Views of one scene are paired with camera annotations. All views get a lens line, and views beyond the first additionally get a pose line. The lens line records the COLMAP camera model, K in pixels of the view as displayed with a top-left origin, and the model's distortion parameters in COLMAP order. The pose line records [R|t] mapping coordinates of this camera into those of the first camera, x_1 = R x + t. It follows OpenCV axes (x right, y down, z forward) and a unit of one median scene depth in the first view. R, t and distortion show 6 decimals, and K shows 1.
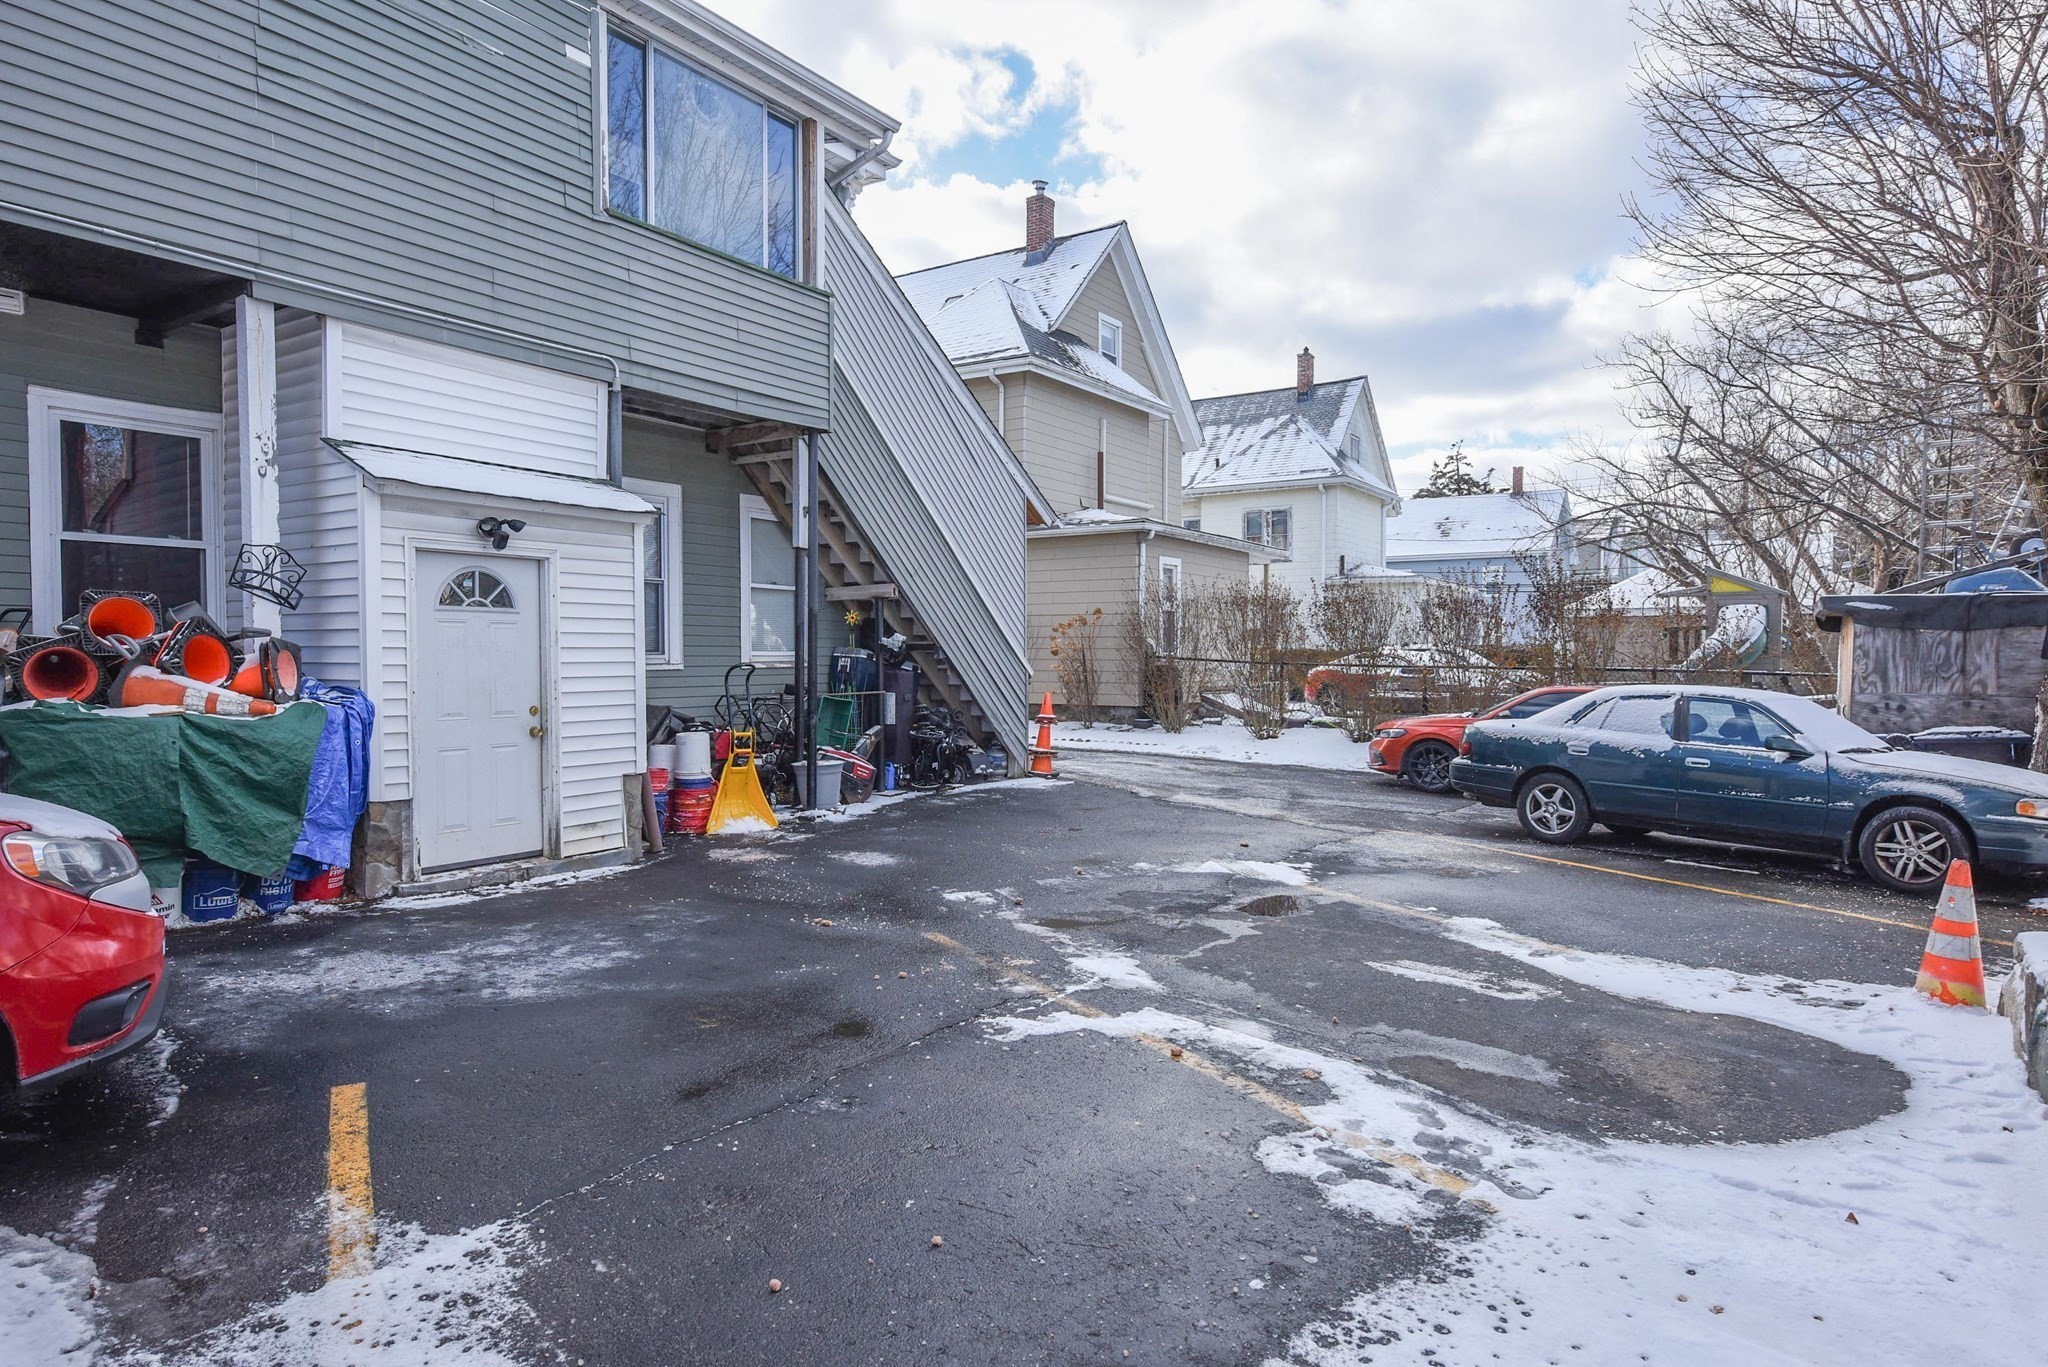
lens RADIAL K [[1176.0, 0, 1028.3], [0, 1176.0, 685.0], [0, 0, 1]] dist [-0.001300, -0.001832]
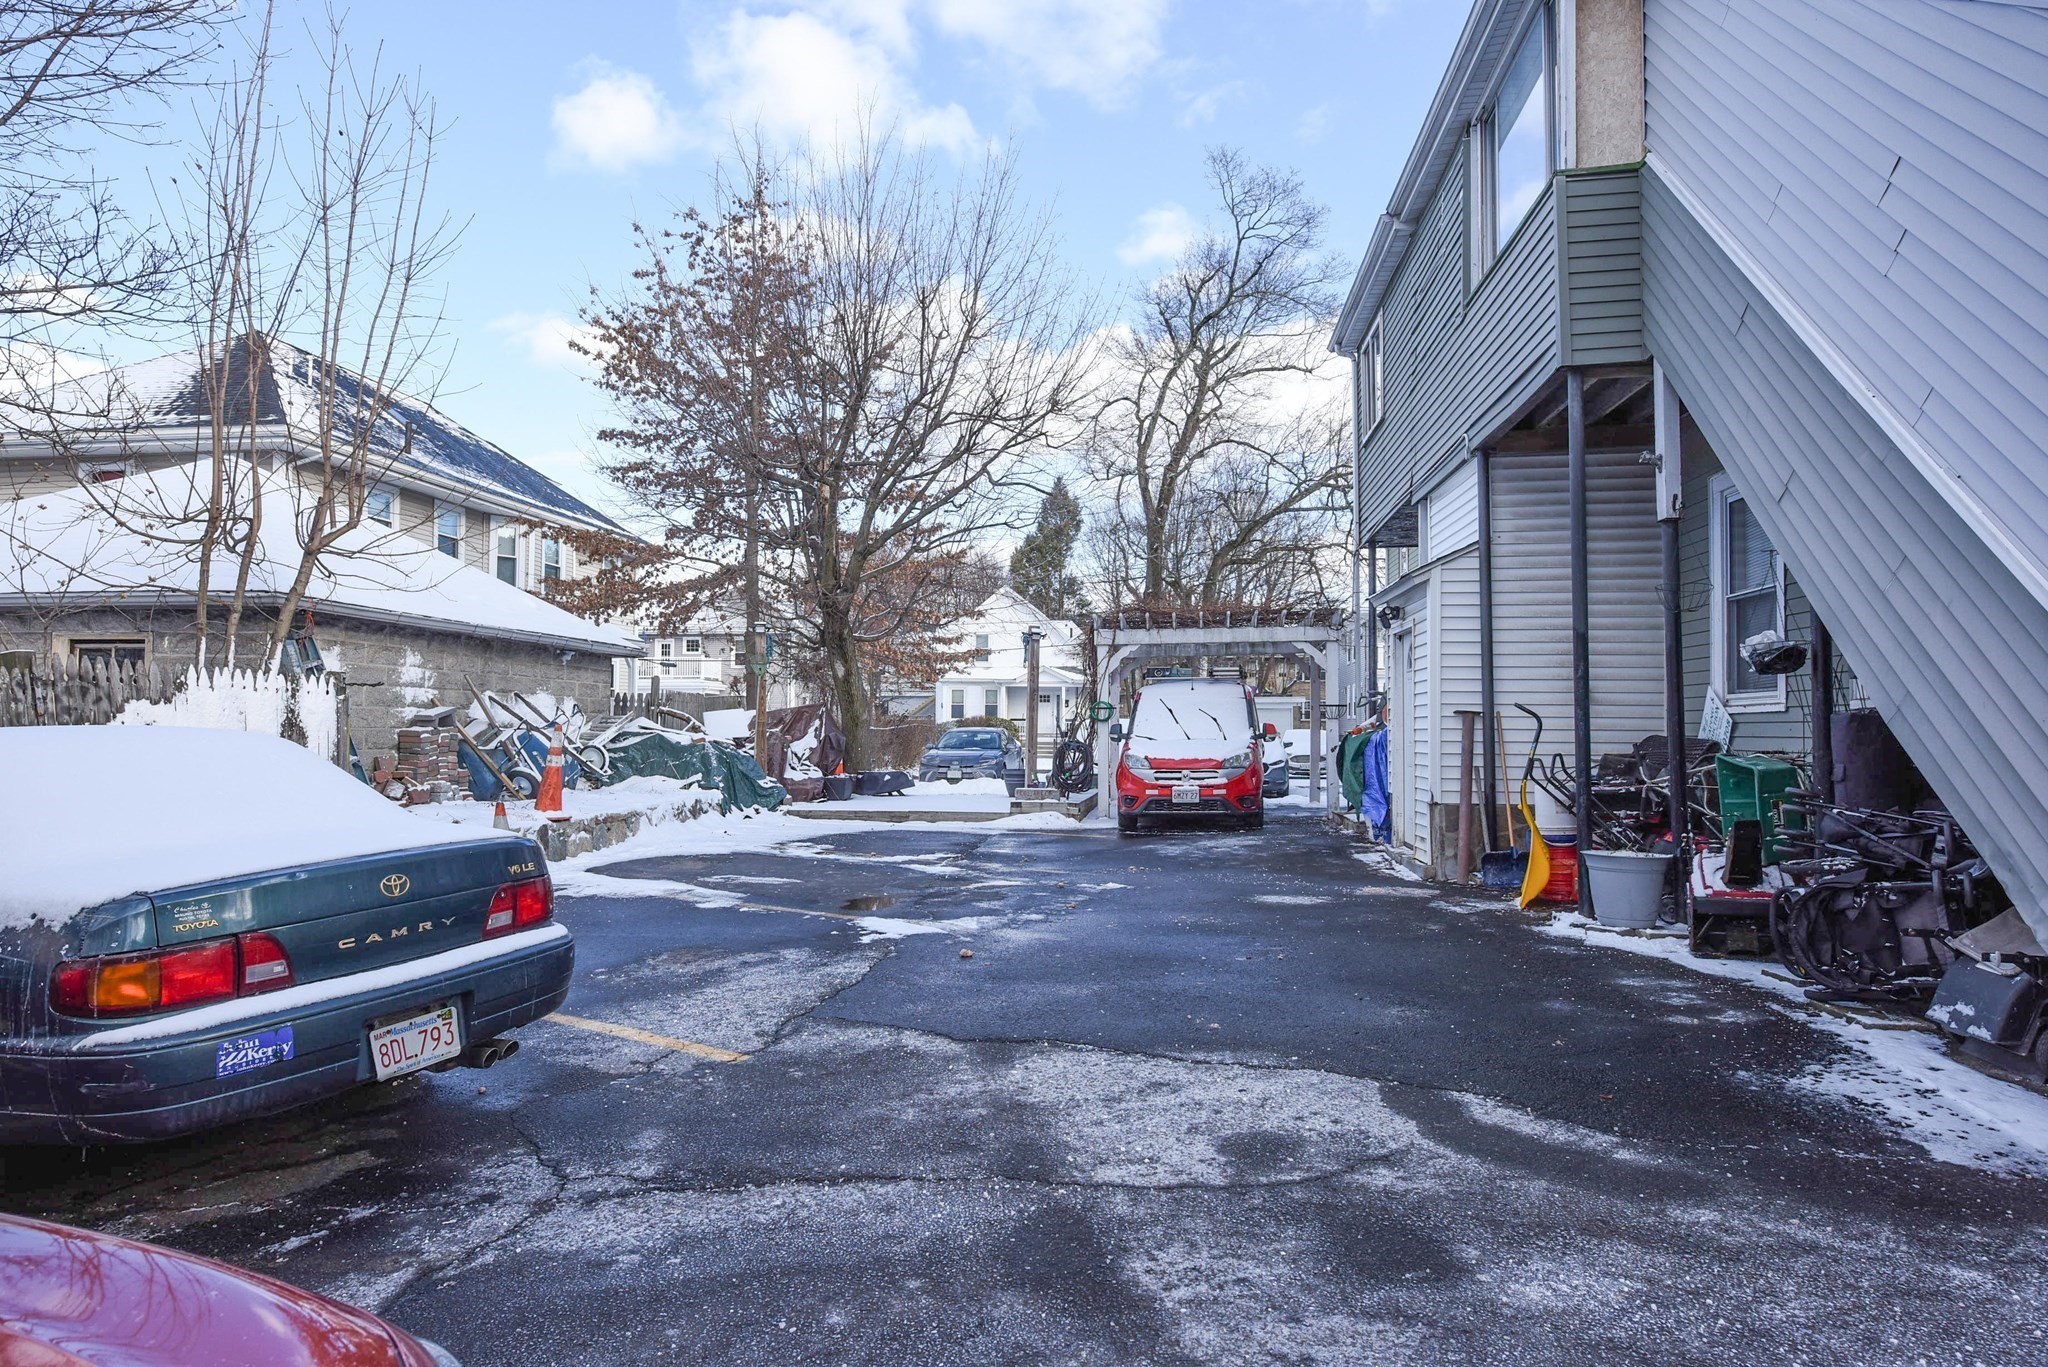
lens RADIAL K [[1176.0, 0, 1021.3], [0, 1176.0, 683.6], [0, 0, 1]] dist [-0.001300, -0.001832]
pose [[-0.897060, -0.019832, -0.441463, 0.445158], [-0.014483, 0.999775, -0.015483, -0.013797], [0.441671, -0.007495, -0.897146, 1.566265]]
